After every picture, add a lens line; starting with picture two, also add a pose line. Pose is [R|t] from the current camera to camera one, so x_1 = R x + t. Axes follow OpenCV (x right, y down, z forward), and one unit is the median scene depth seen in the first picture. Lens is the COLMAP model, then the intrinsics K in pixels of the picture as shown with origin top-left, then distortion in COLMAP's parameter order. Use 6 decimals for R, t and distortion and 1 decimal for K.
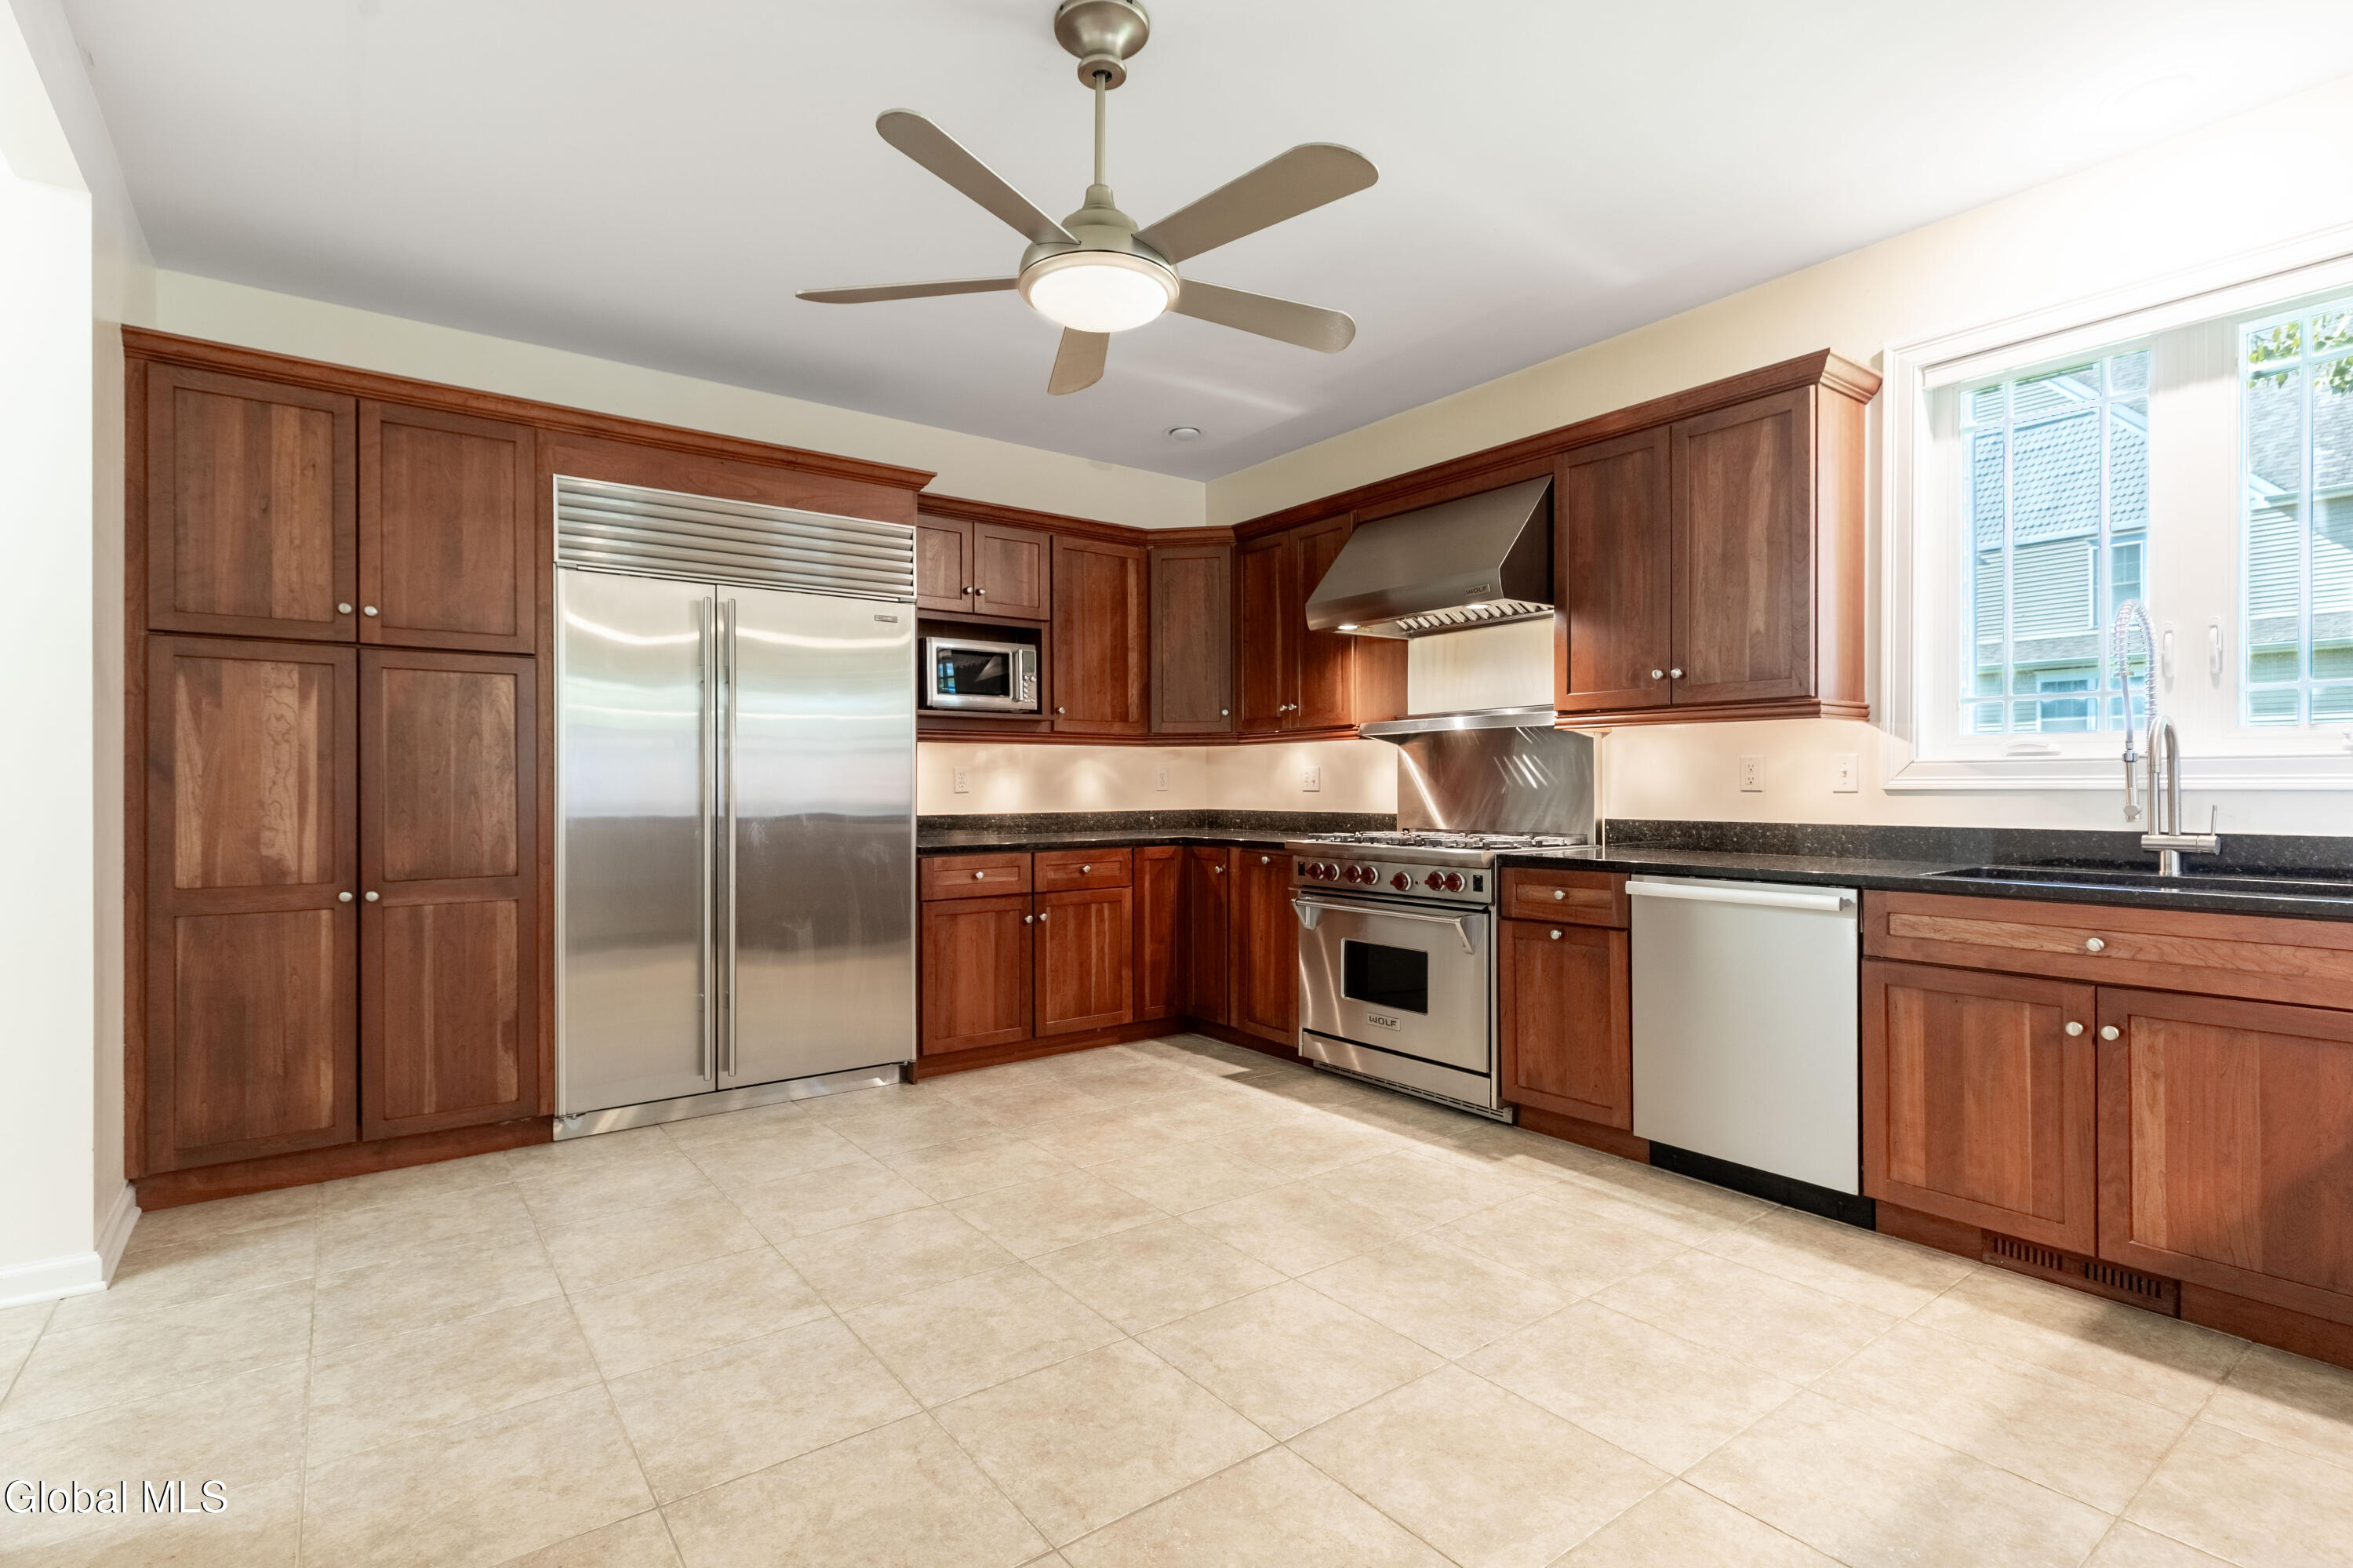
lens RADIAL K [[1052.4, 0, 1177.6], [0, 1052.4, 786.6], [0, 0, 1]] dist [0.003166, -0.000395]
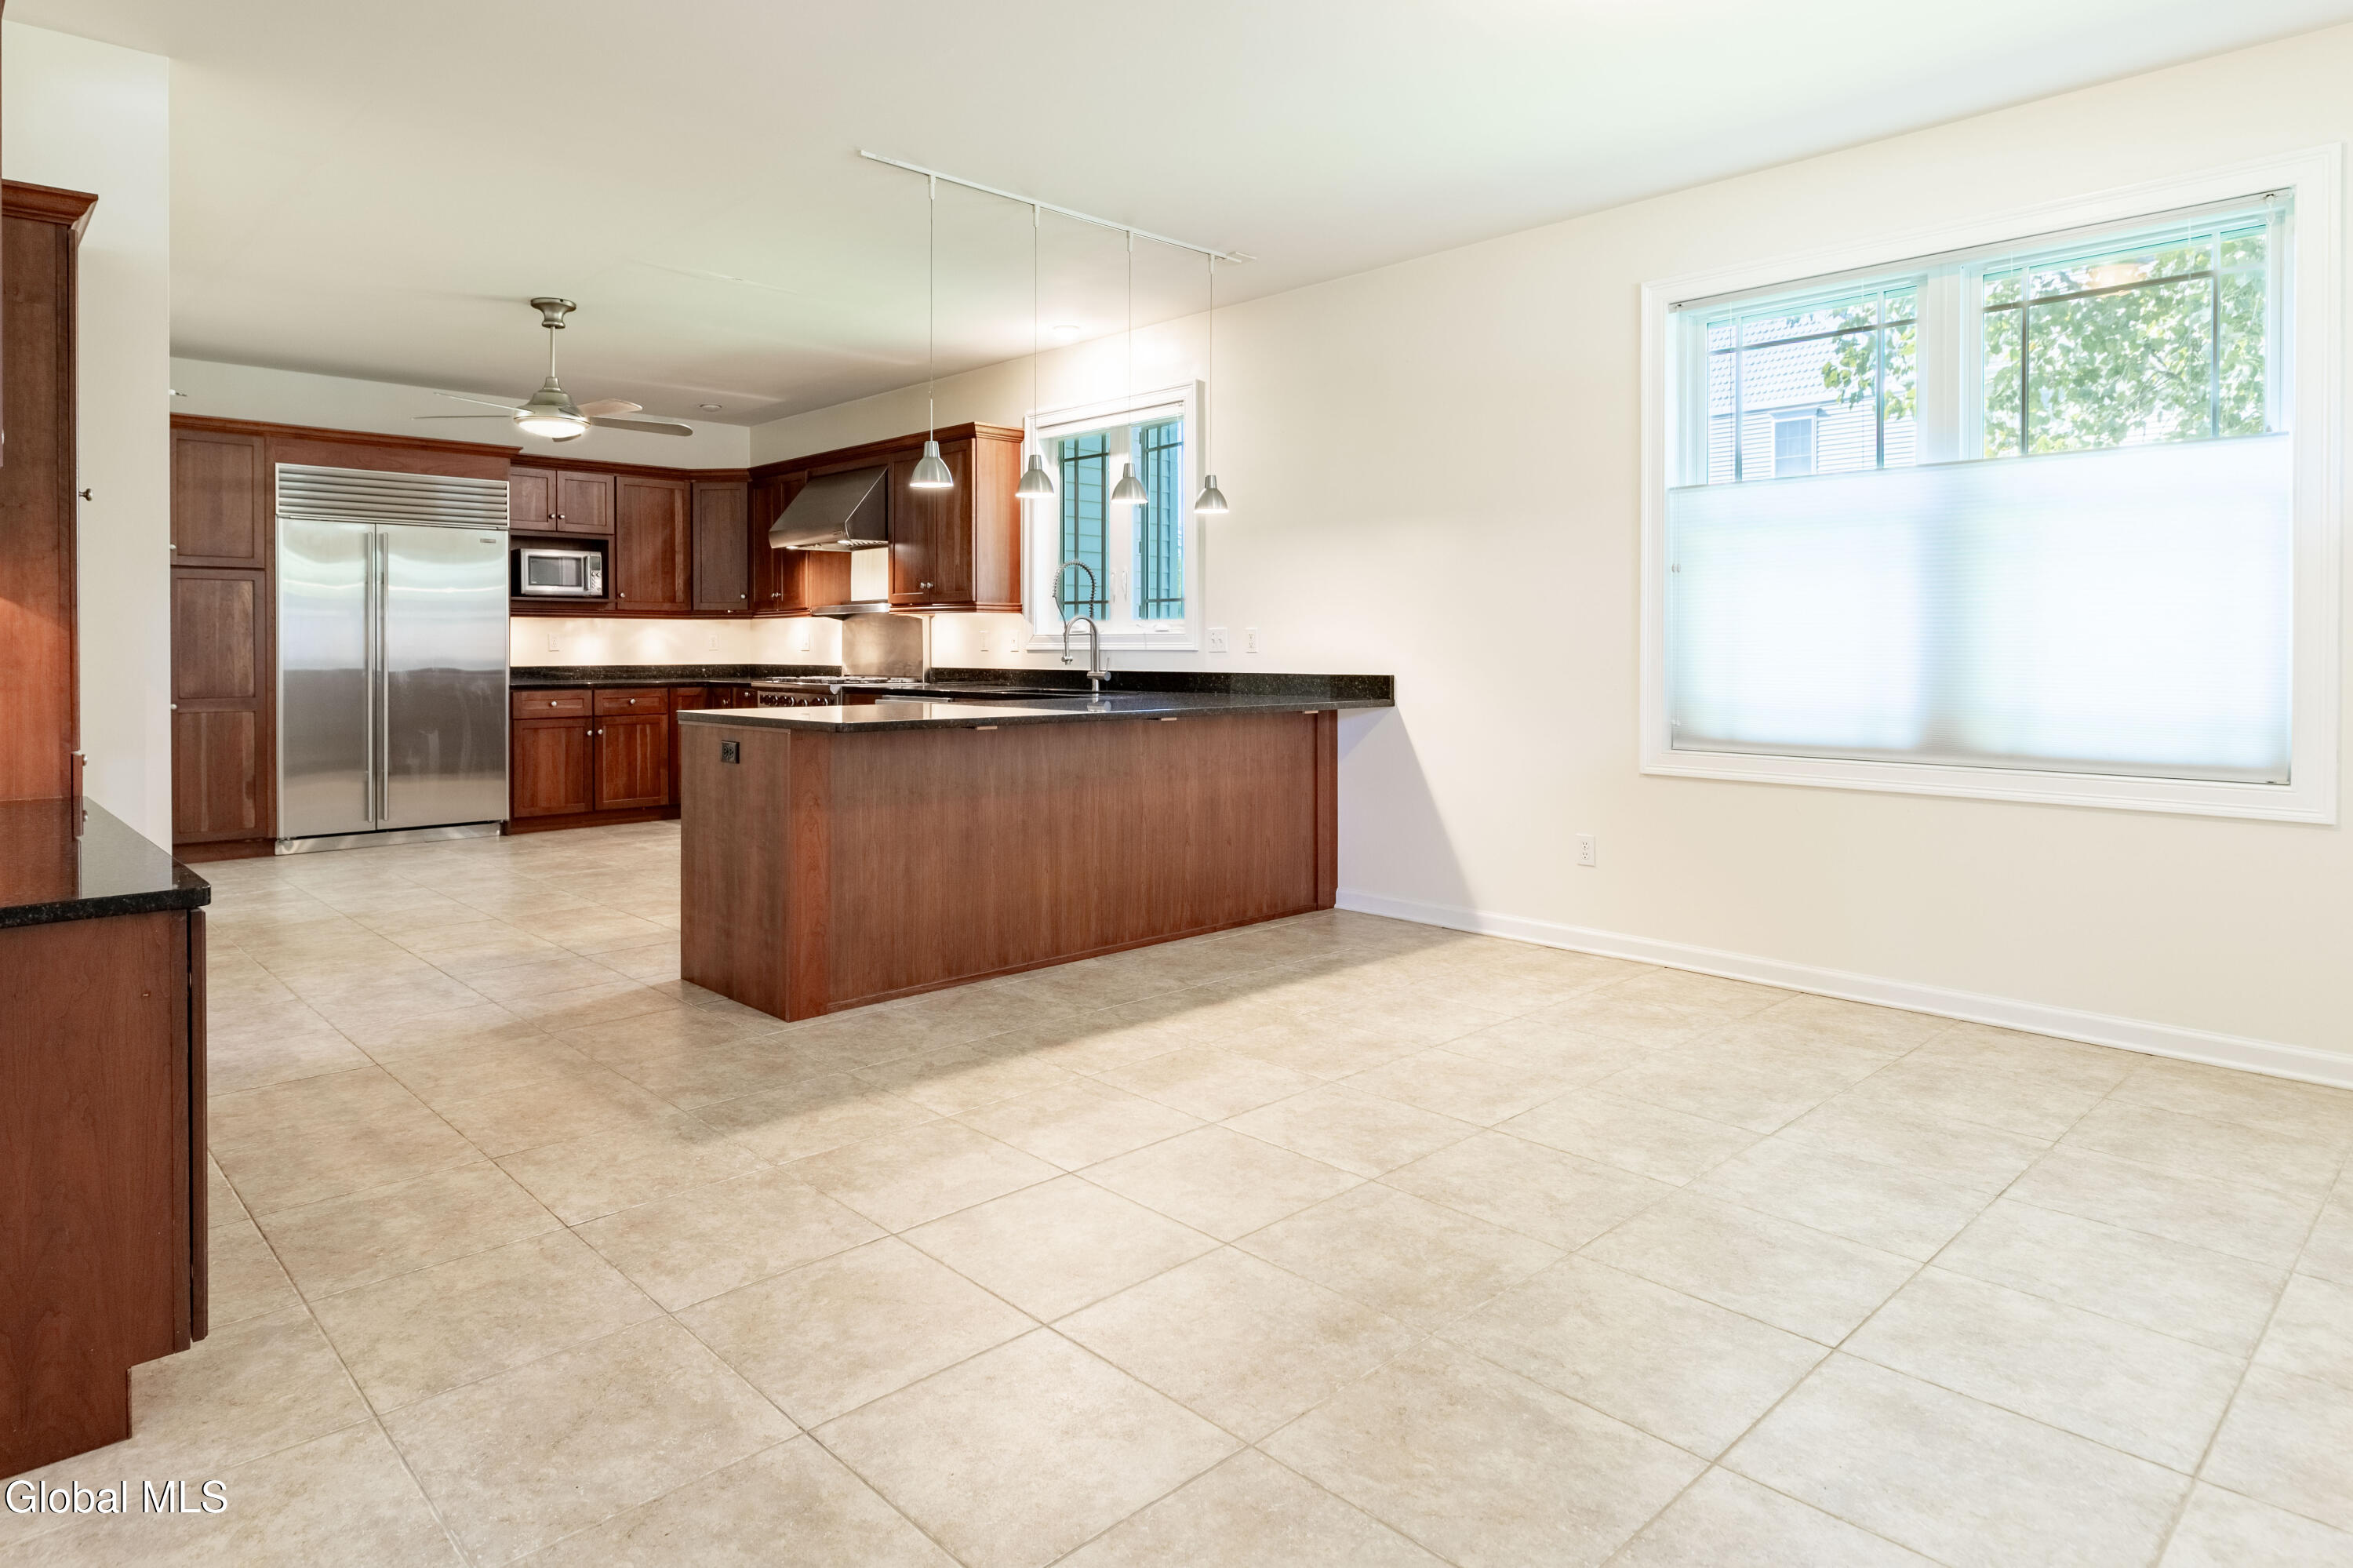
lens RADIAL K [[1282.0, 0, 1080.0], [0, 1282.0, 662.7], [0, 0, 1]] dist [0.008583, 0.000223]
pose [[0.996787, 0.002954, 0.080043, 0.534182], [-0.003758, 0.999944, 0.009894, 0.002283], [-0.080010, -0.010163, 0.996742, -1.170484]]
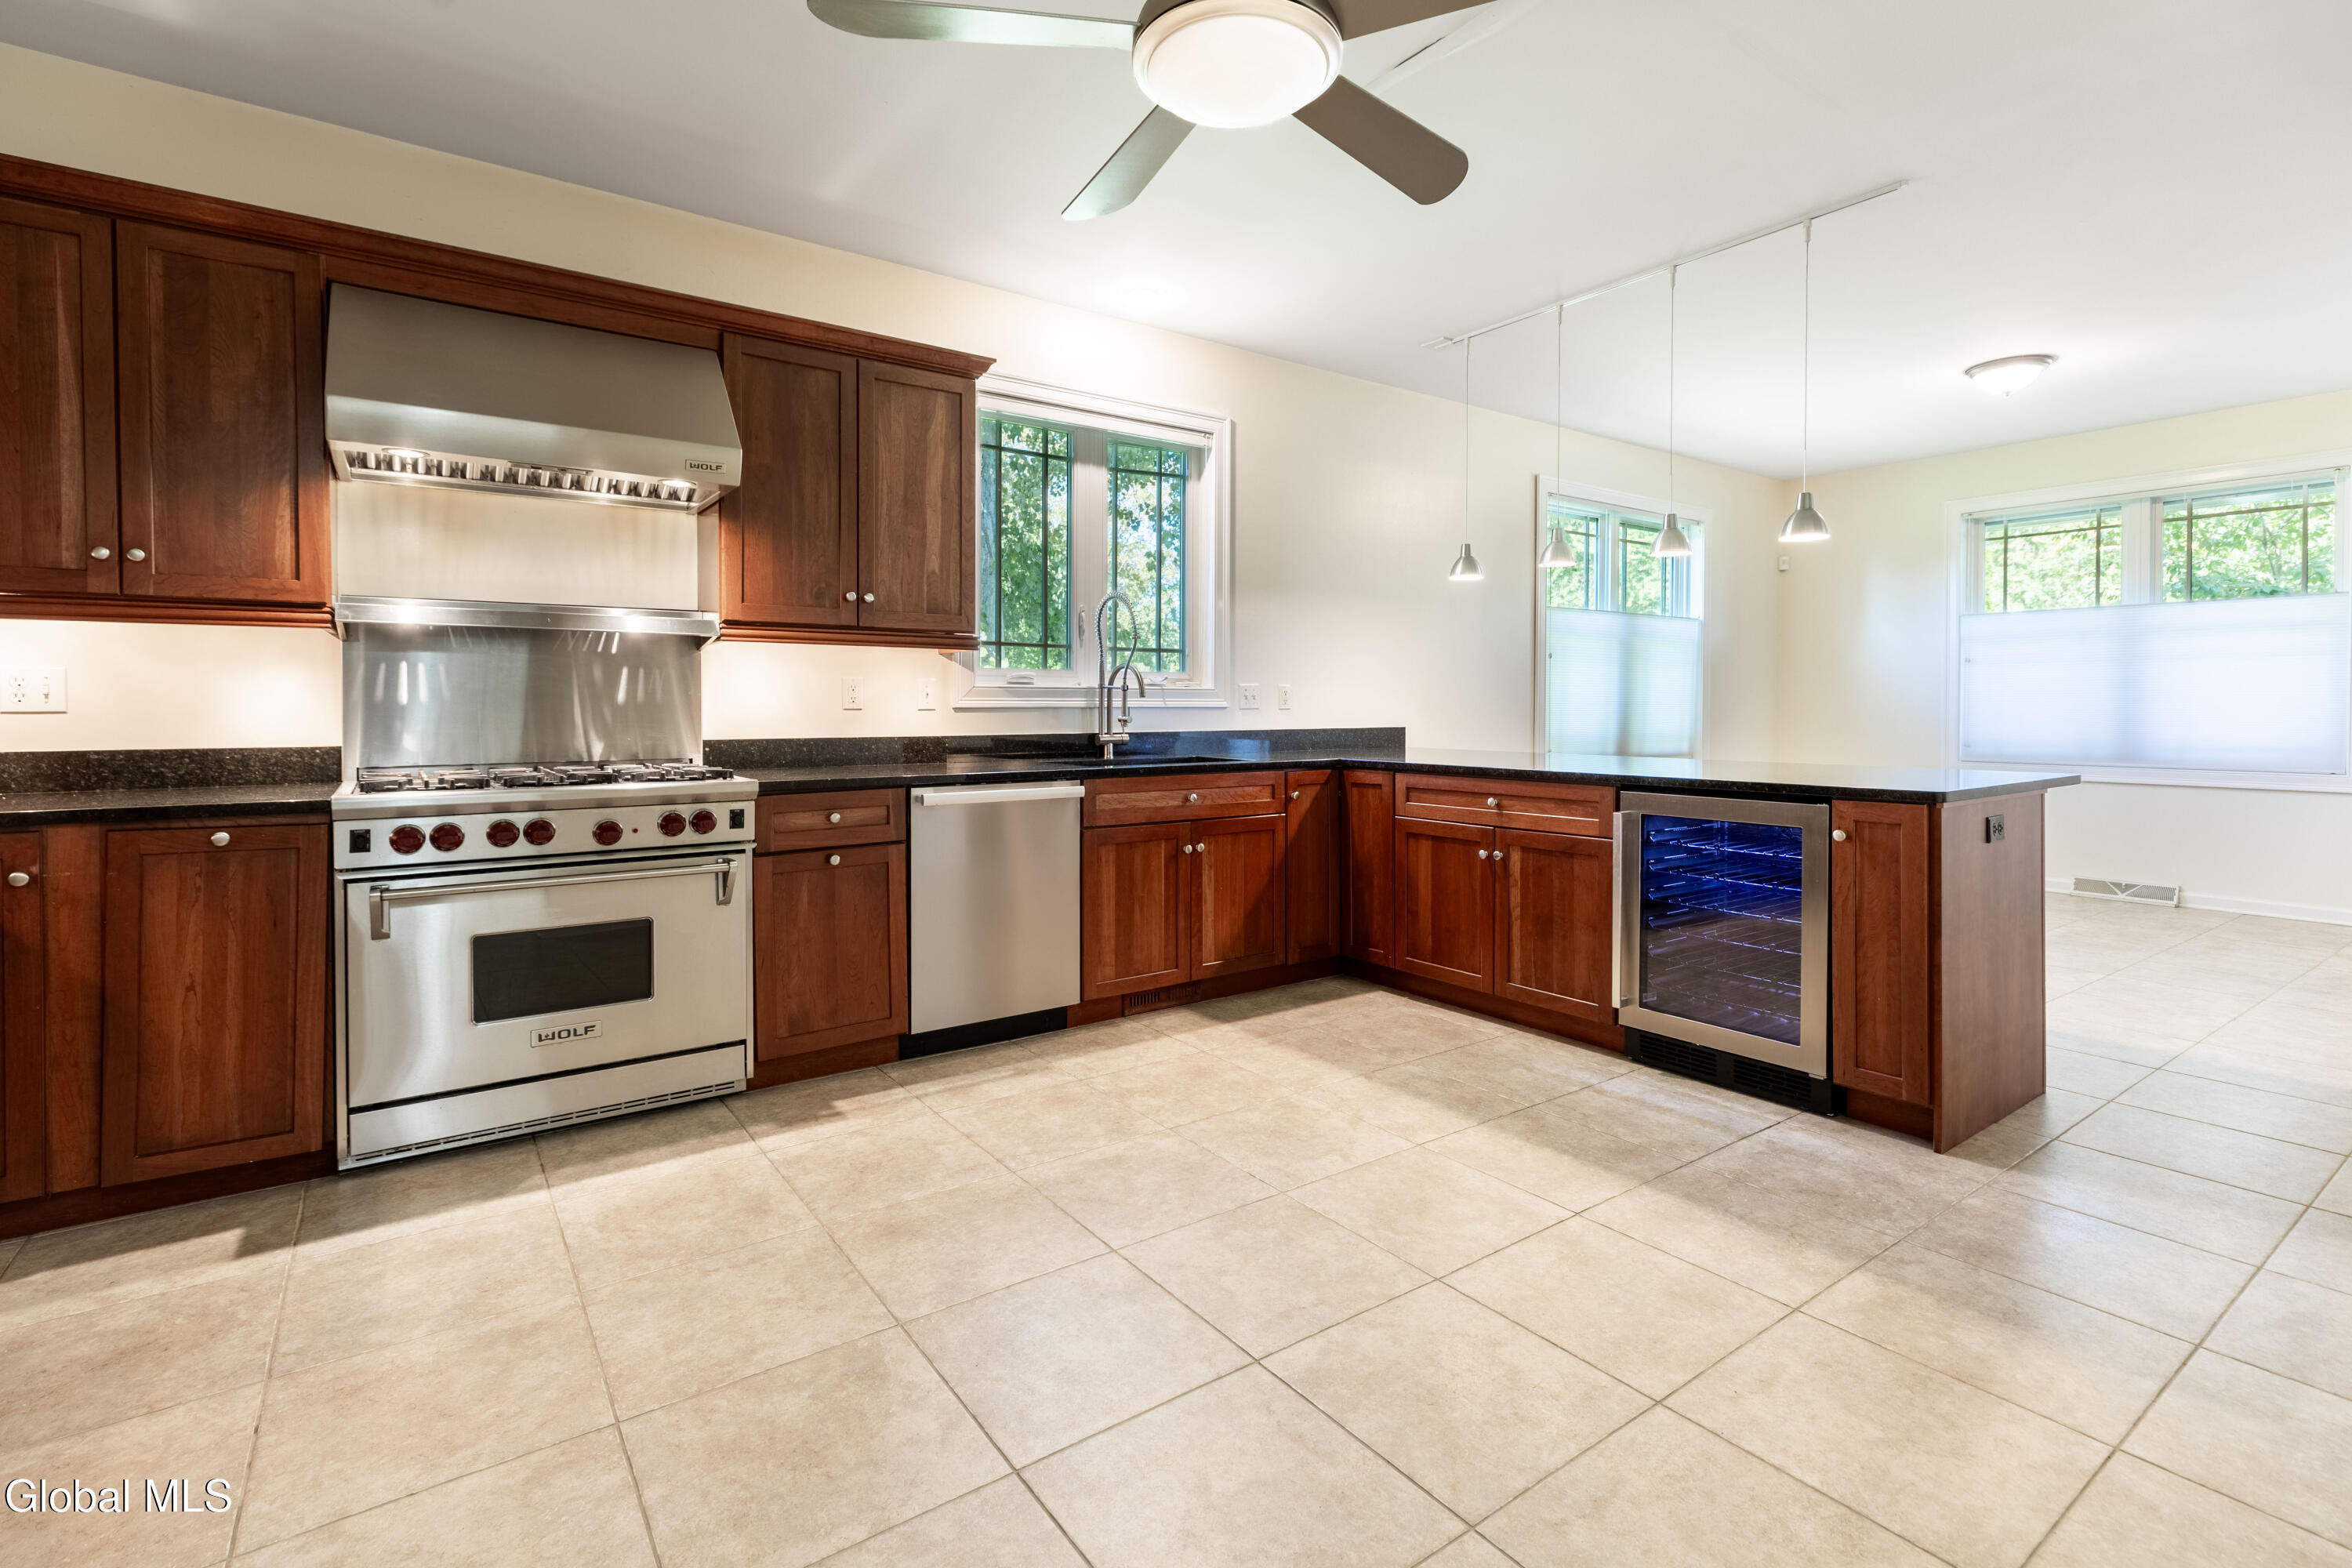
lens RADIAL K [[1052.0, 0, 1109.2], [0, 1052.0, 720.3], [0, 0, 1]] dist [0.003166, -0.000395]
pose [[0.081391, -0.009943, 0.996633, -0.542015], [0.000320, 0.999950, 0.009950, 0.004931], [-0.996682, -0.000491, 0.081390, 0.647865]]
